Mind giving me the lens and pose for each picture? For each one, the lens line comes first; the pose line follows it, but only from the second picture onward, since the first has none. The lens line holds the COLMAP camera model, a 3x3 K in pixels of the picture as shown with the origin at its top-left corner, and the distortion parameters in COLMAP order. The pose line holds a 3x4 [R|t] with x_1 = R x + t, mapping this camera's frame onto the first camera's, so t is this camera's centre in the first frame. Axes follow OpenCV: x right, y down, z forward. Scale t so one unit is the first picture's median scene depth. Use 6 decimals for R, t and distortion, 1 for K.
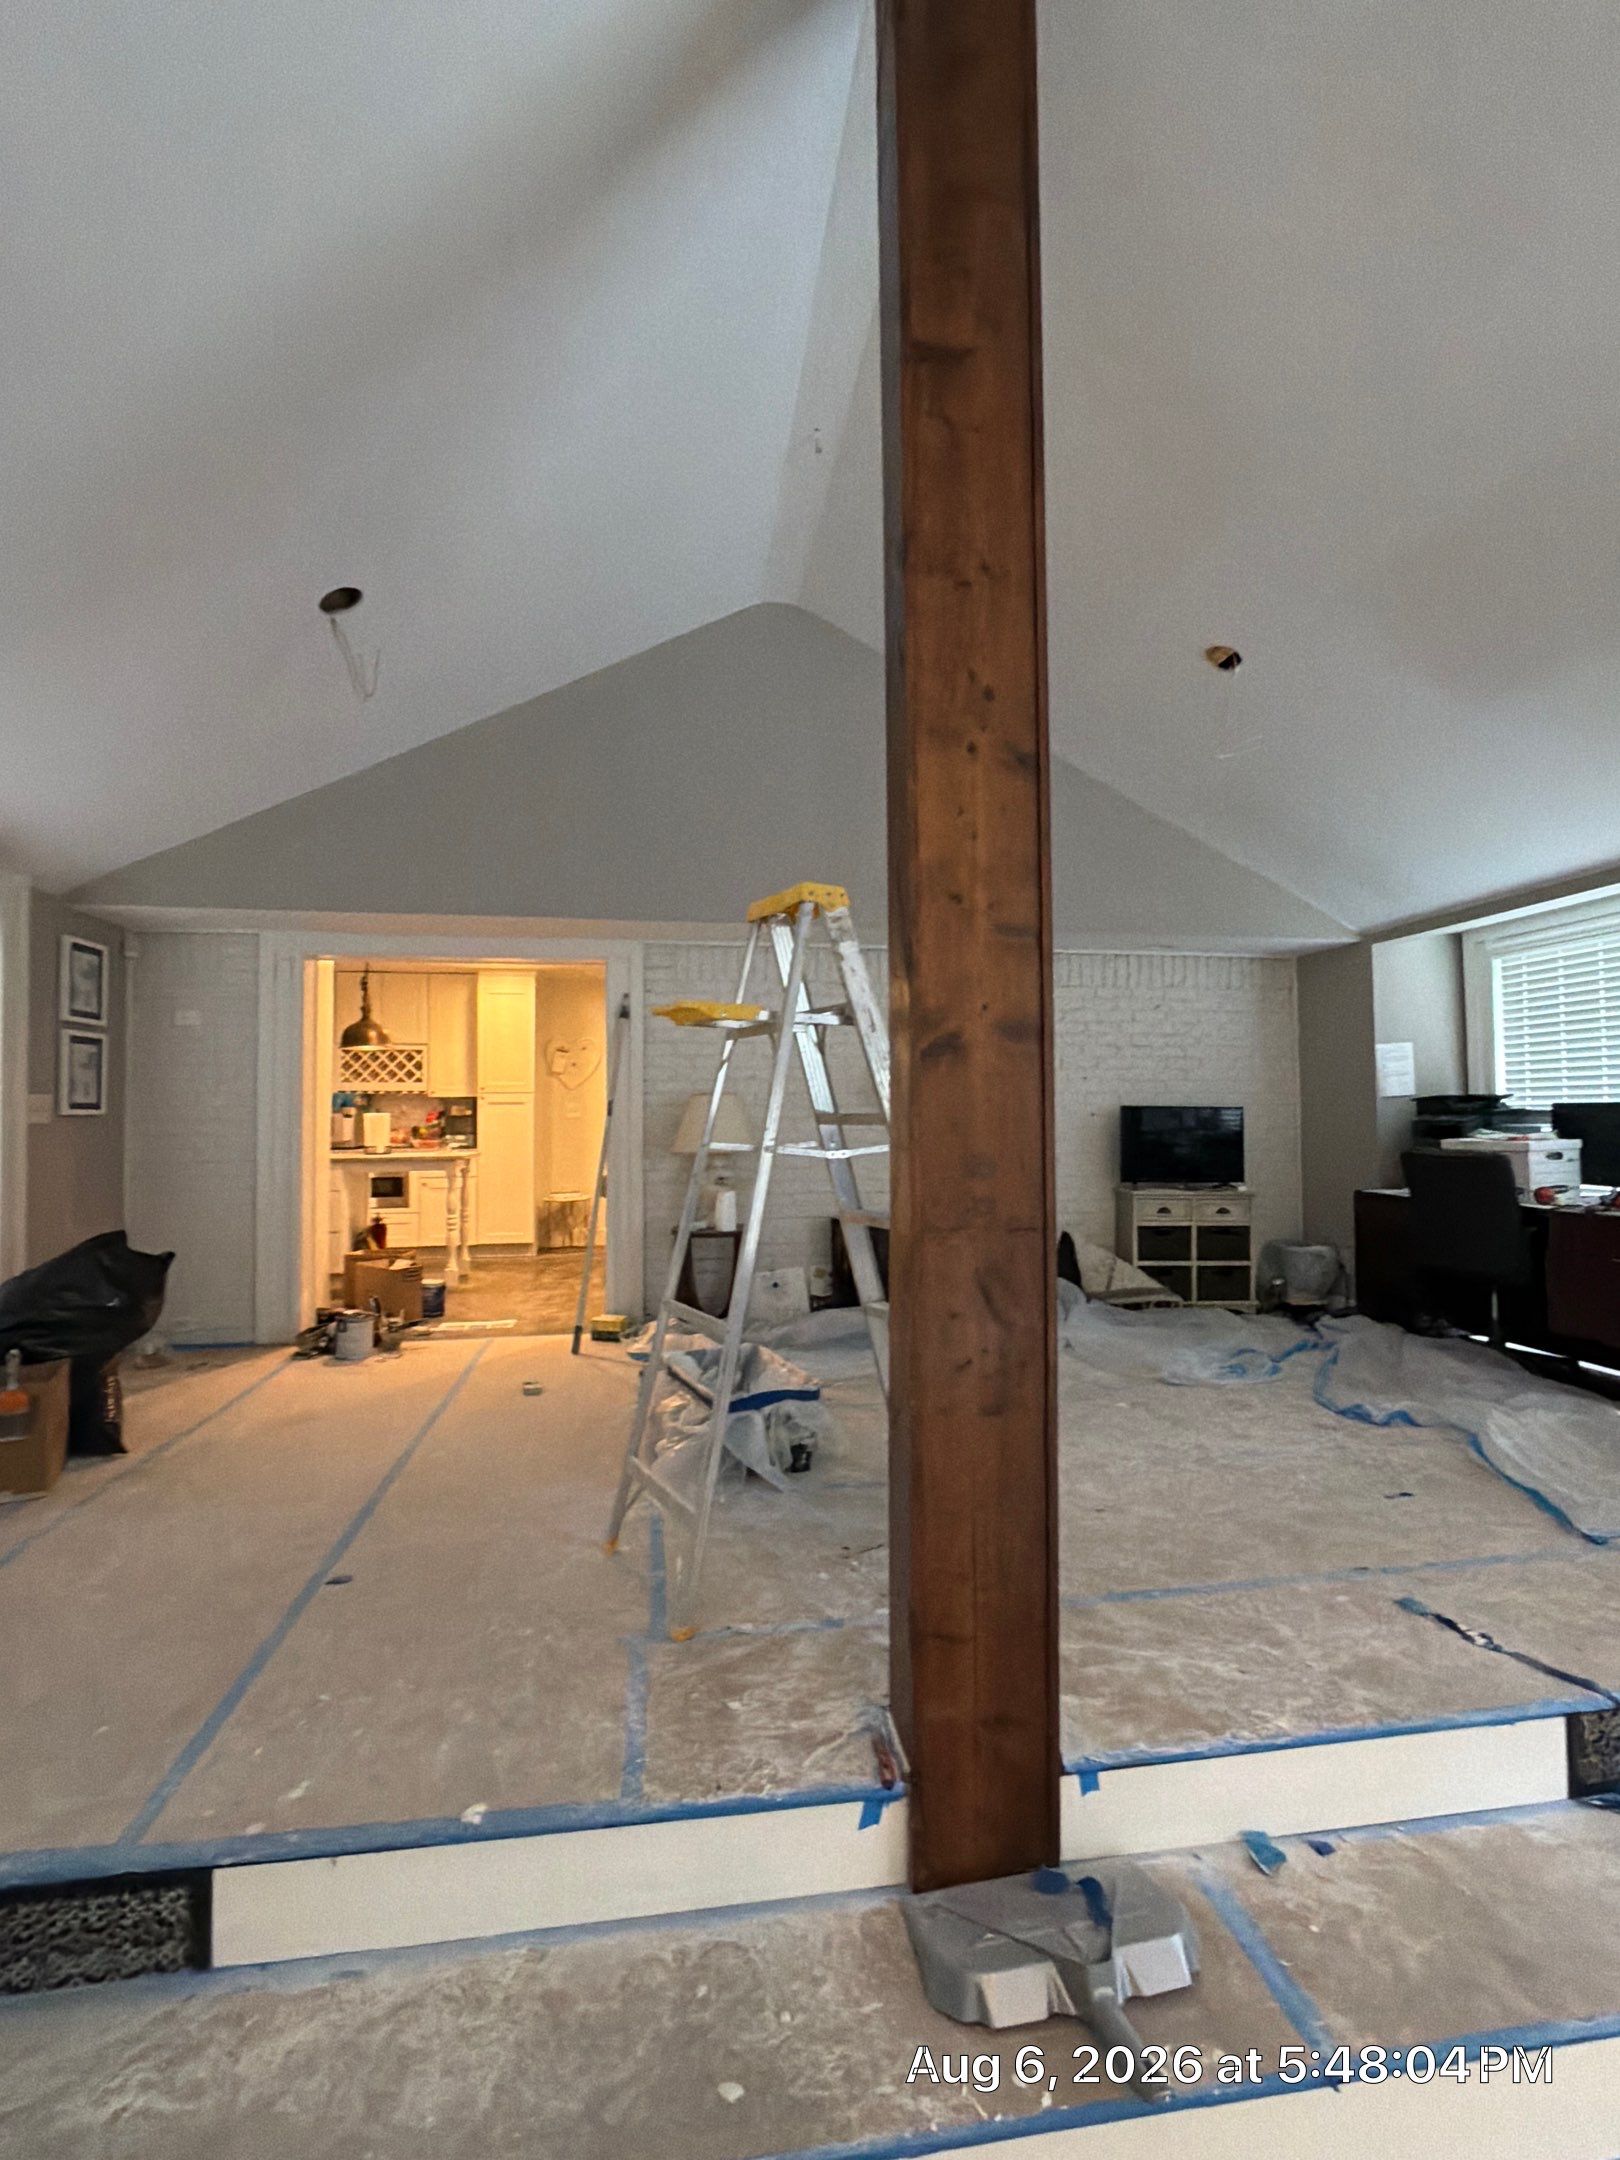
lens RADIAL K [[996.9, 0, 819.0], [0, 996.9, 1083.8], [0, 0, 1]] dist [-0.000785, 0.000105]
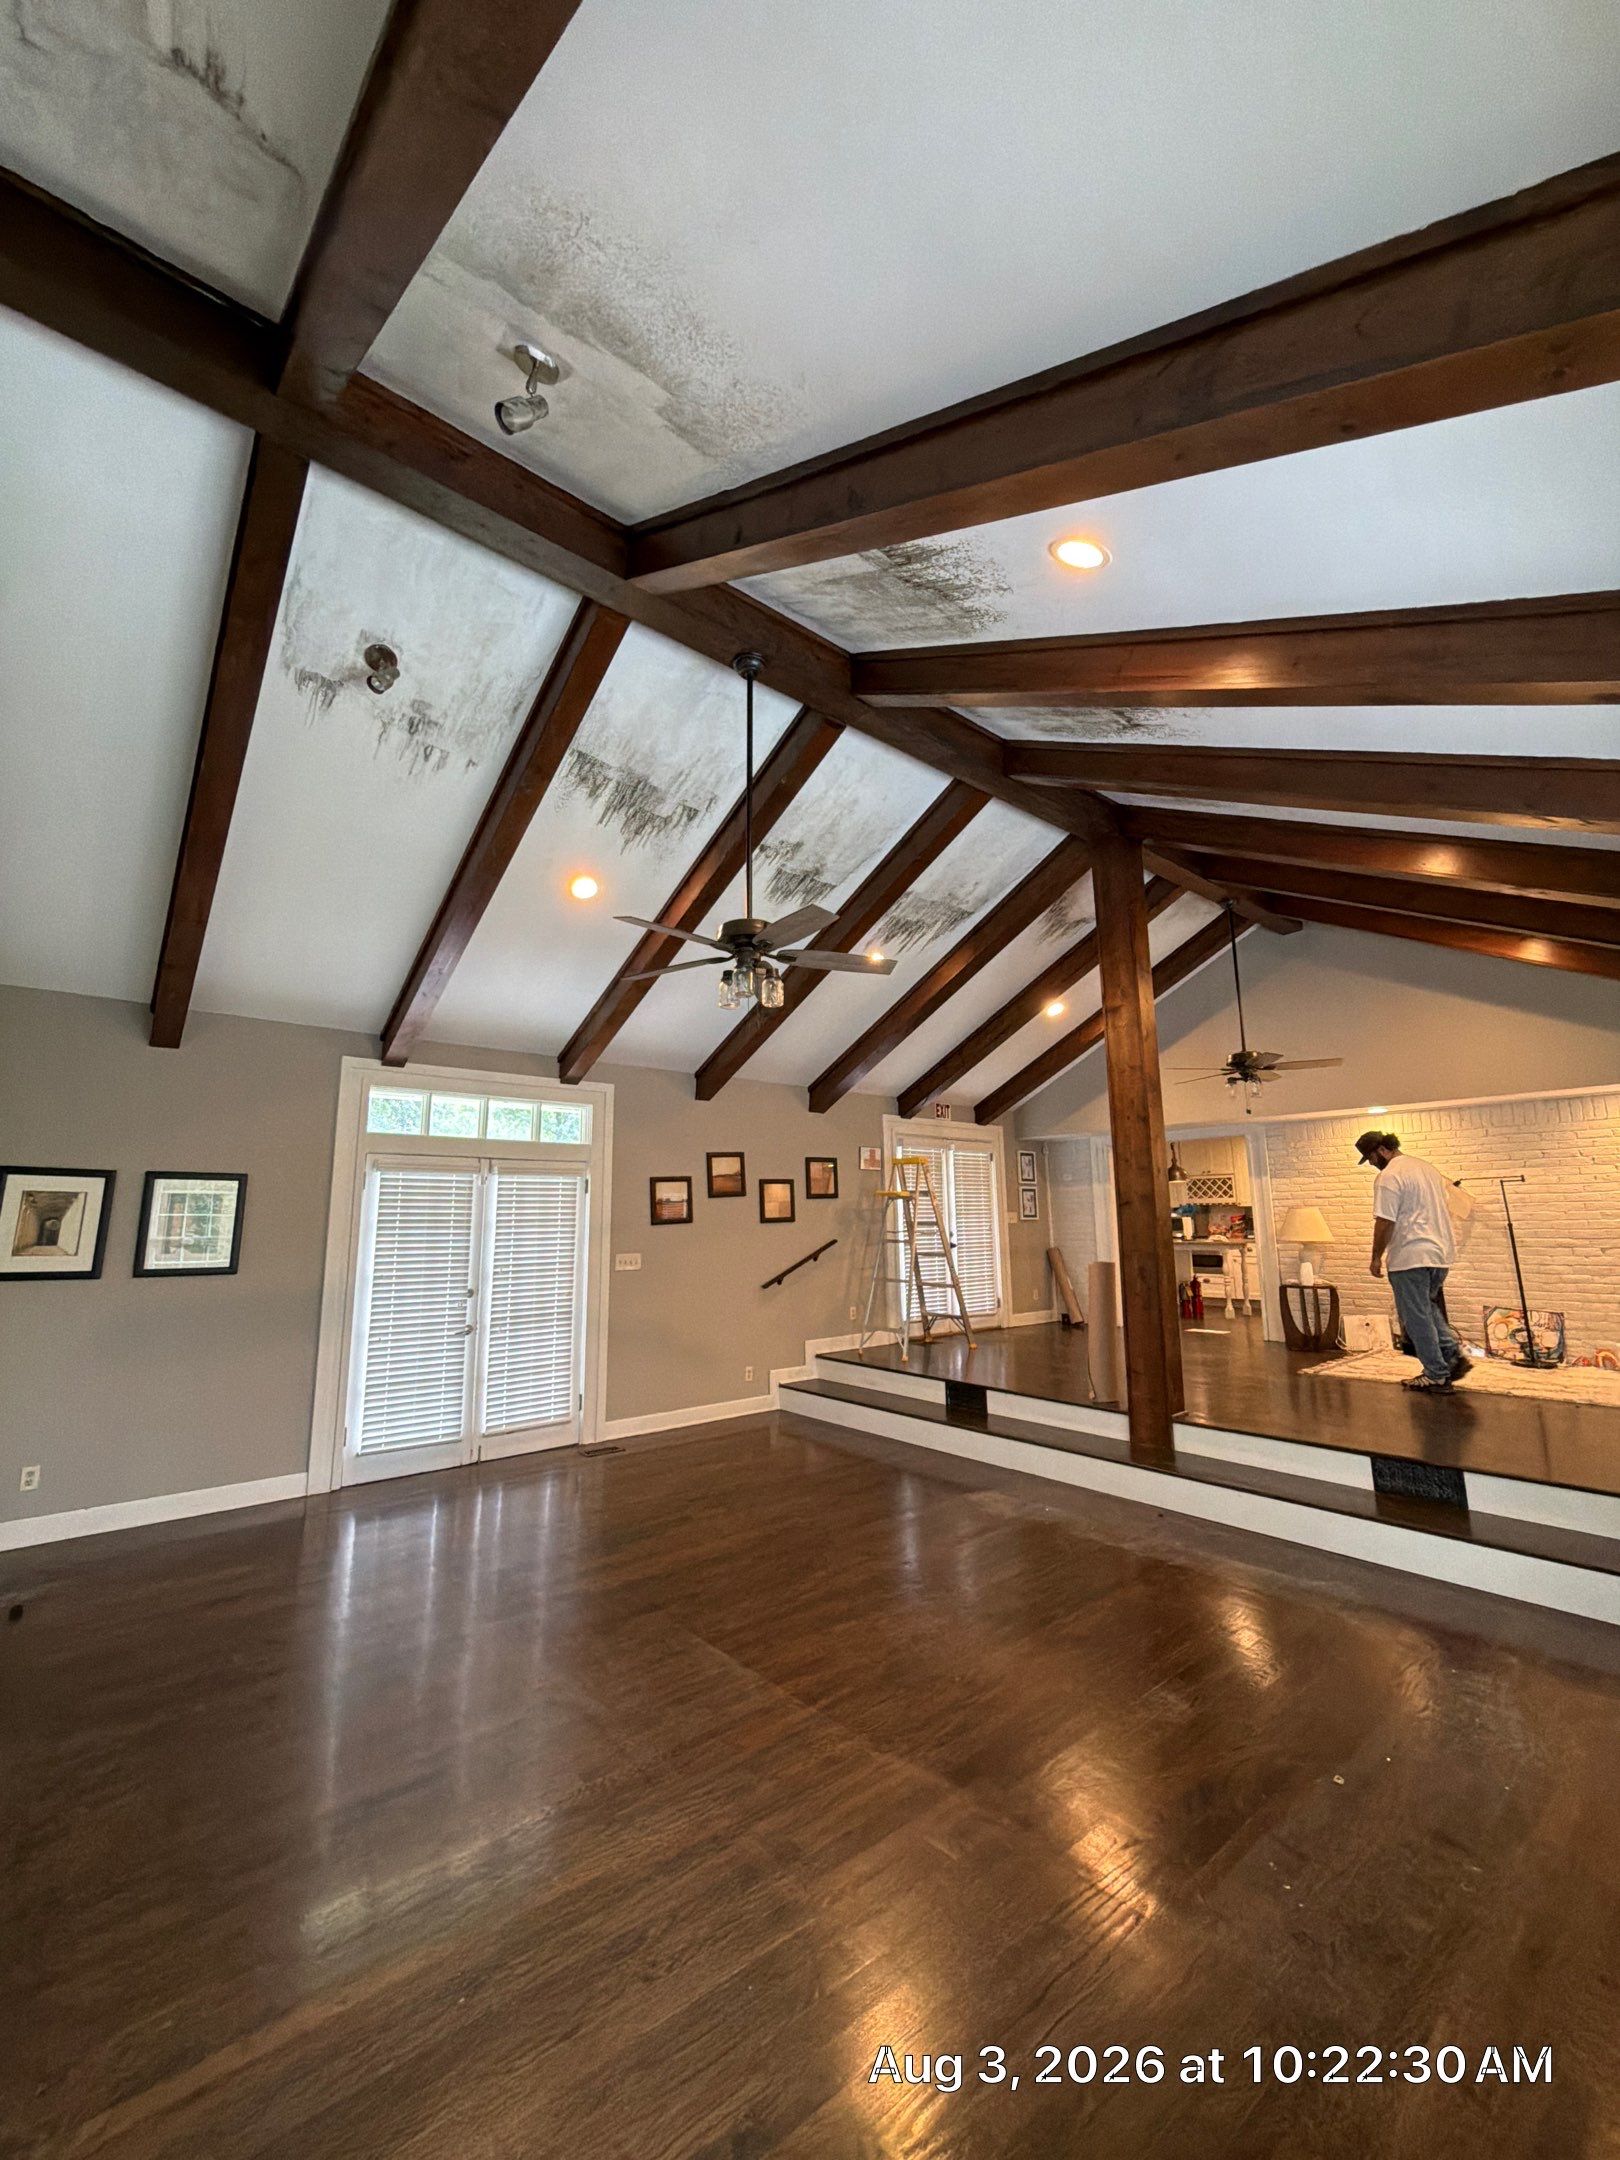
lens RADIAL K [[882.7, 0, 810.5], [0, 882.7, 1076.9], [0, 0, 1]] dist [0.007236, -0.001125]
pose [[0.519606, -0.139484, -0.842944, 0.777351], [0.035461, 0.989255, -0.141835, -0.026055], [0.853670, 0.043807, 0.518969, -0.556584]]
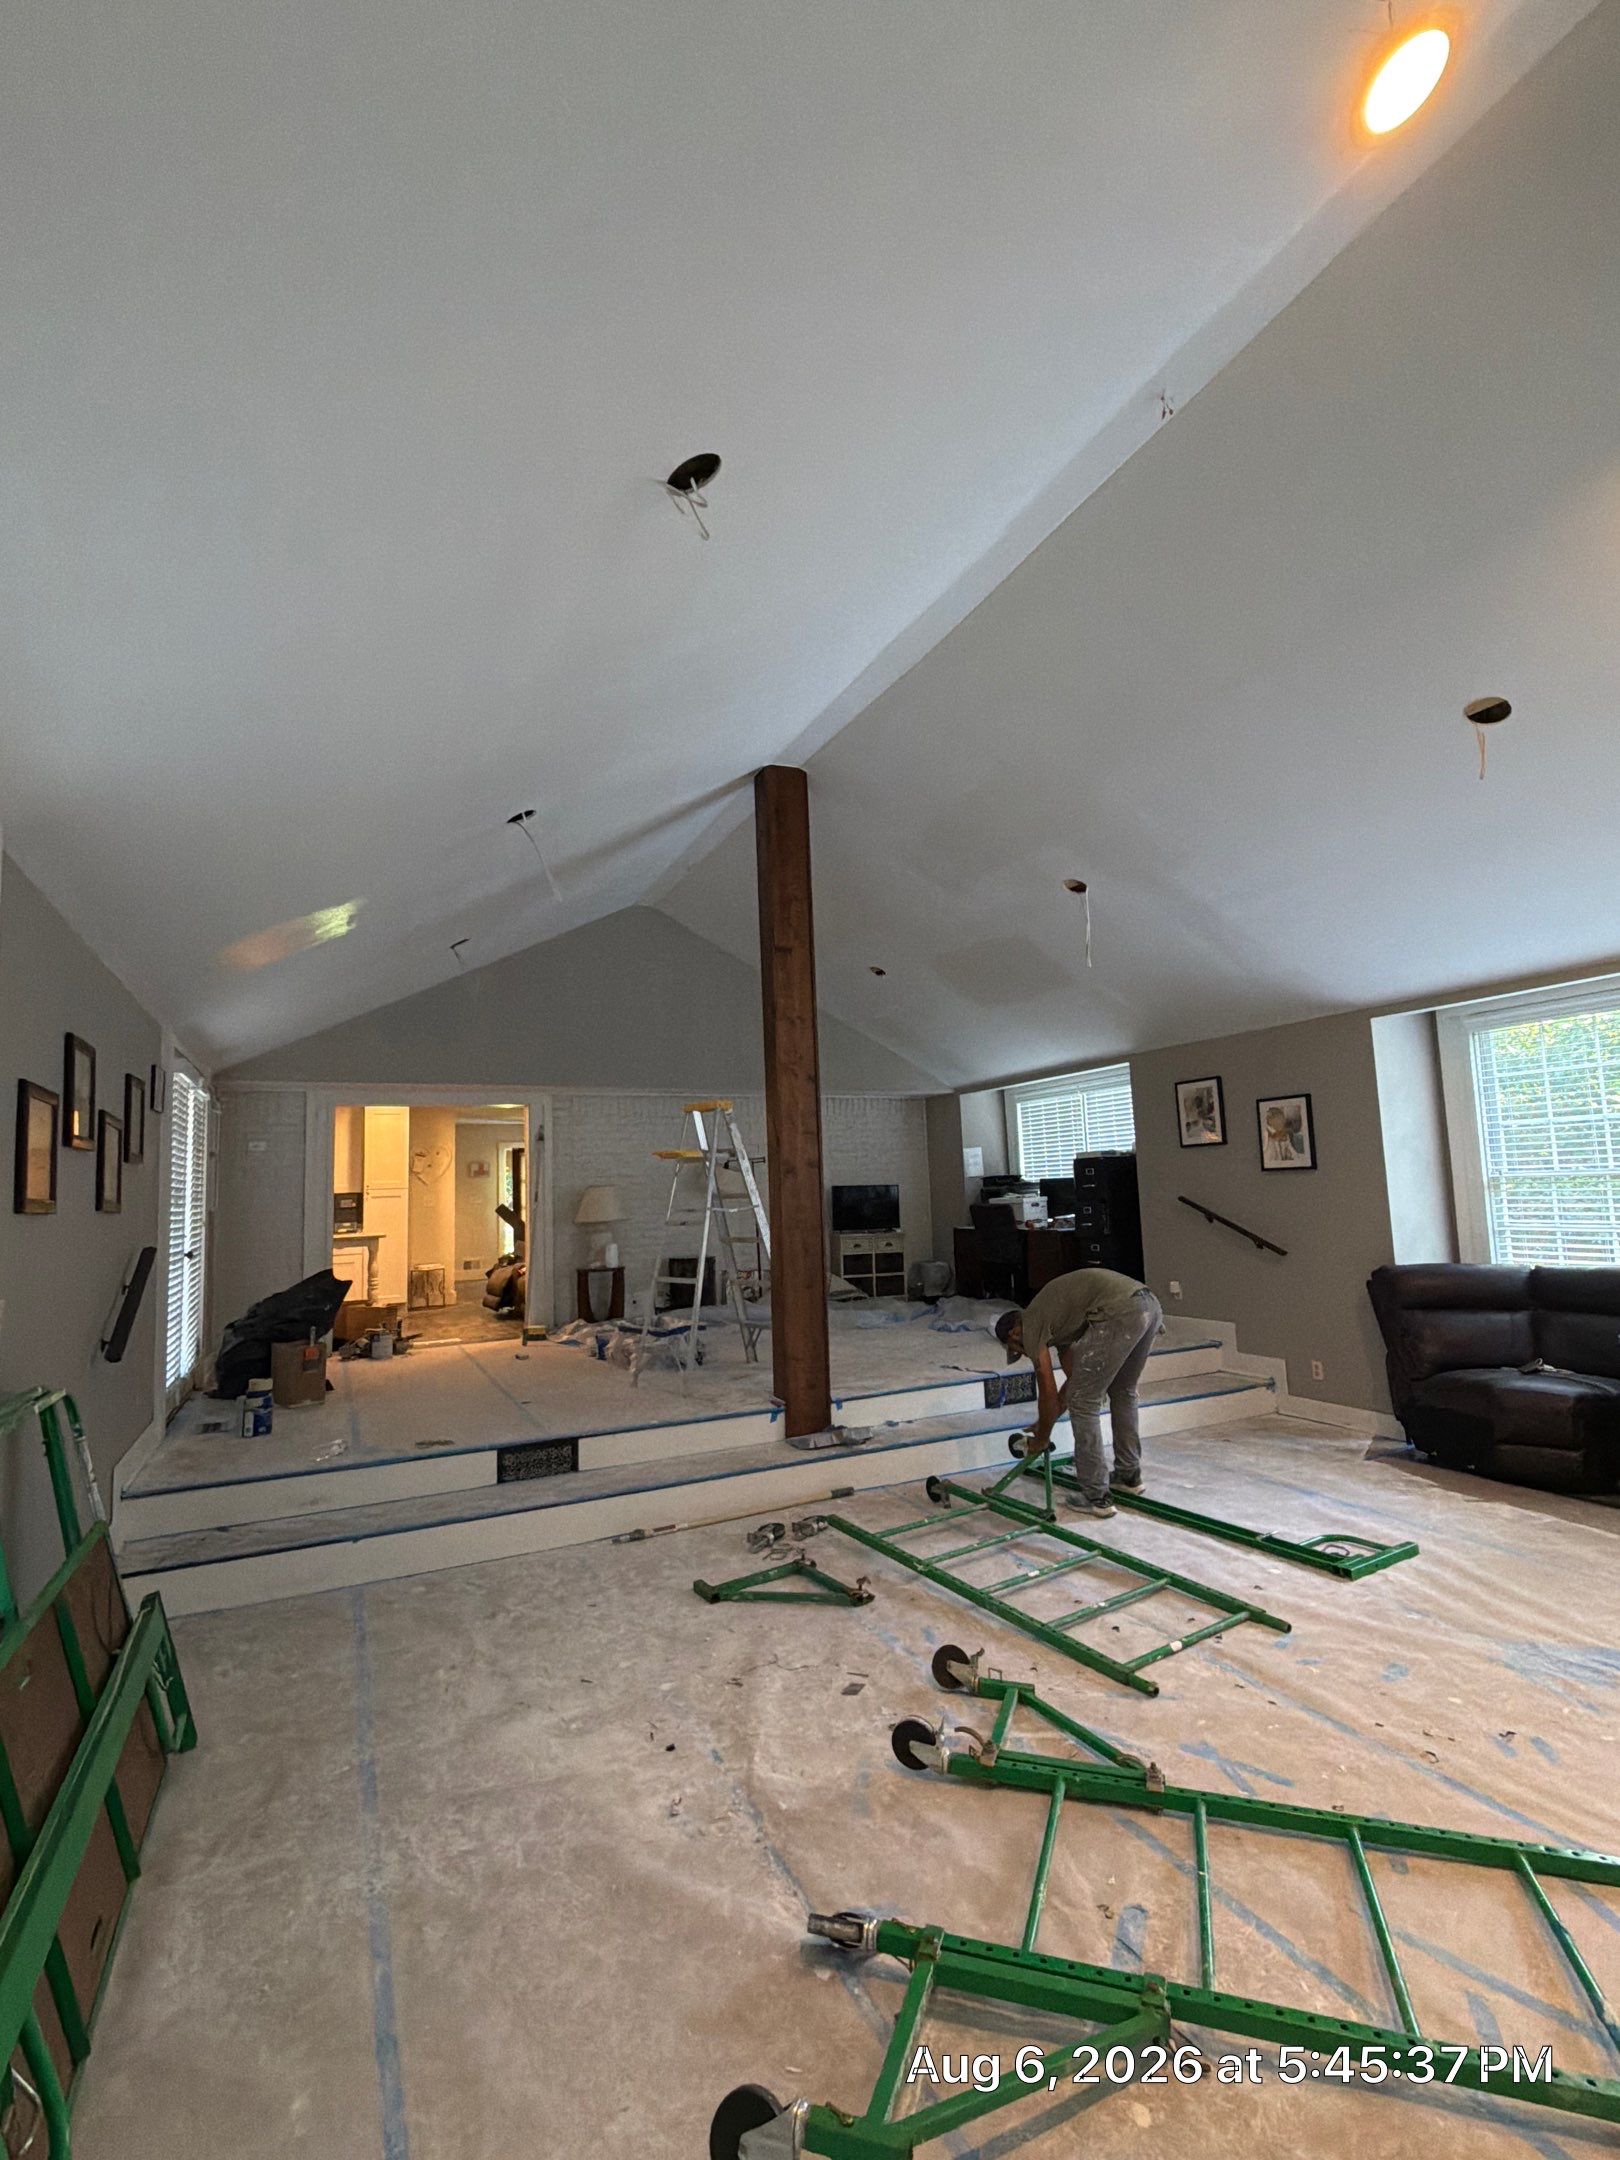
lens RADIAL K [[996.9, 0, 833.3], [0, 996.9, 1089.9], [0, 0, 1]] dist [-0.000785, 0.000105]
pose [[0.951305, 0.001119, 0.308249, -0.243819], [0.022107, 0.997171, -0.071846, -0.021374], [-0.307457, 0.075162, 0.948589, -0.697593]]
